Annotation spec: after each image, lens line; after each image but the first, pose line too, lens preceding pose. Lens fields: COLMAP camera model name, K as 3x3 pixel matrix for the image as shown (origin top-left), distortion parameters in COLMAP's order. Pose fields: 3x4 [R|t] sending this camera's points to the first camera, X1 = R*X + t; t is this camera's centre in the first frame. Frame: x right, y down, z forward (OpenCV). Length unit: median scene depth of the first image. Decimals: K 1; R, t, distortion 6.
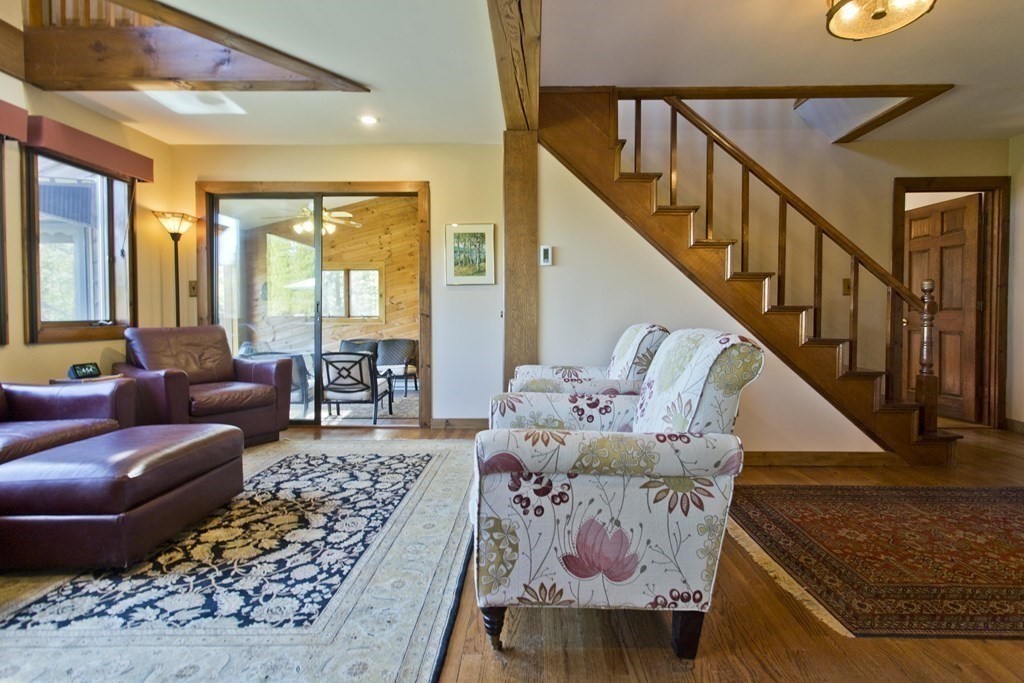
lens RADIAL K [[495.9, 0, 529.3], [0, 495.9, 325.7], [0, 0, 1]] dist [0.001365, 0.000025]
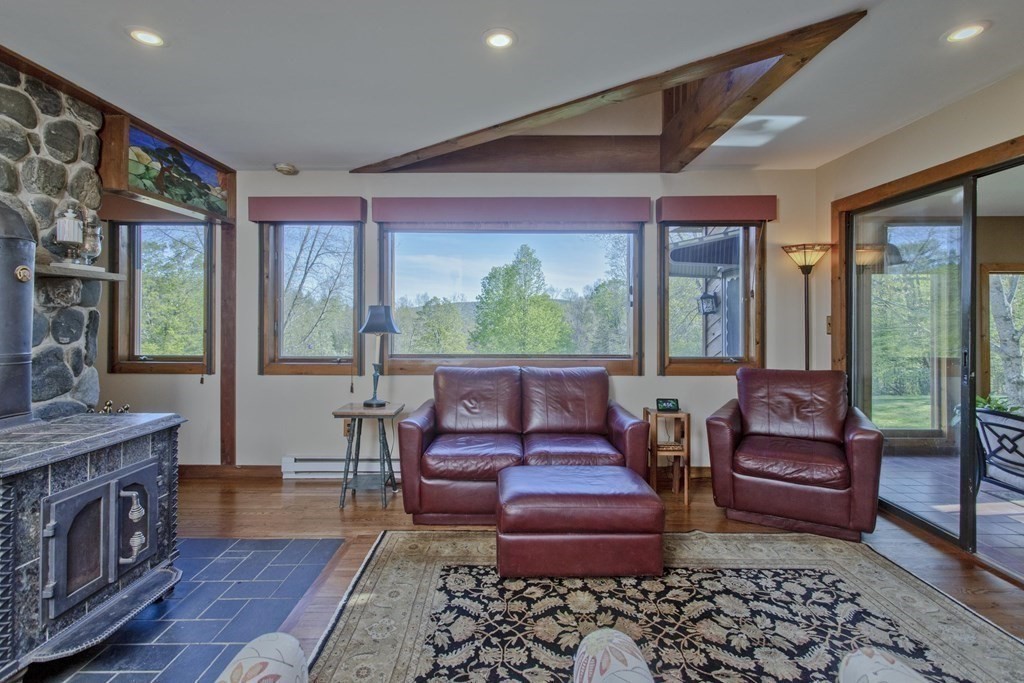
lens RADIAL K [[491.6, 0, 504.0], [0, 491.6, 313.8], [0, 0, 1]] dist [0.001795, 0.000521]
pose [[-0.002816, -0.005954, -0.999978, 0.365527], [-0.022845, 0.999722, -0.005888, -0.146290], [0.999735, 0.022828, -0.002951, 0.813520]]
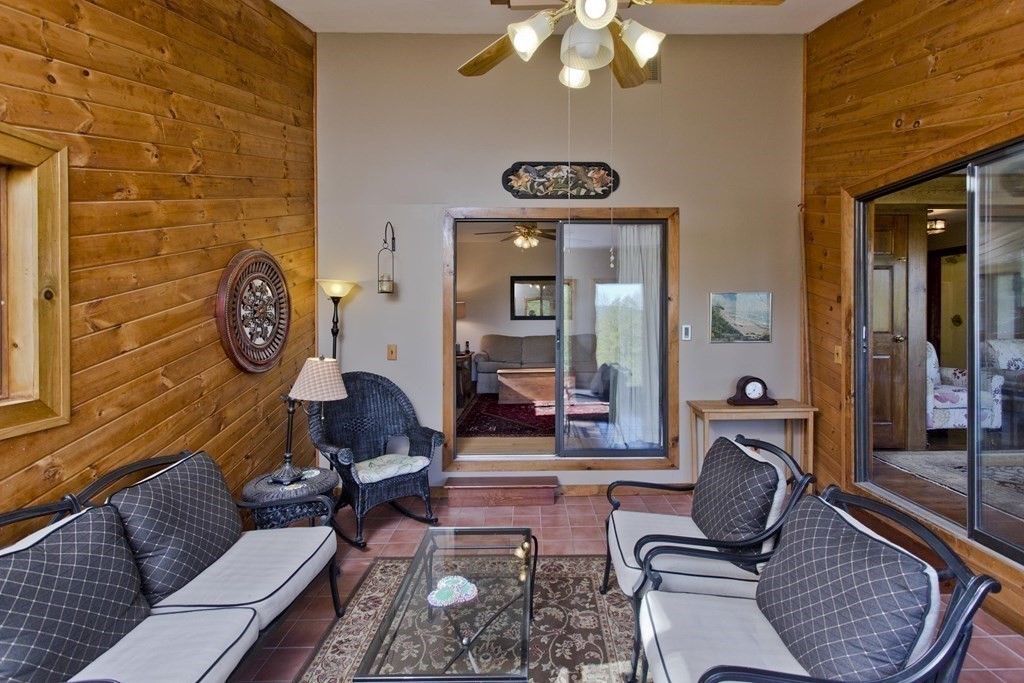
lens RADIAL K [[508.7, 0, 534.5], [0, 508.7, 318.7], [0, 0, 1]] dist [0.001404, 0.000073]
pose [[-0.039003, -0.008681, 0.999201, -1.993819], [0.024936, 0.999642, 0.009658, -0.176212], [-0.998928, 0.025293, -0.038773, 2.993918]]
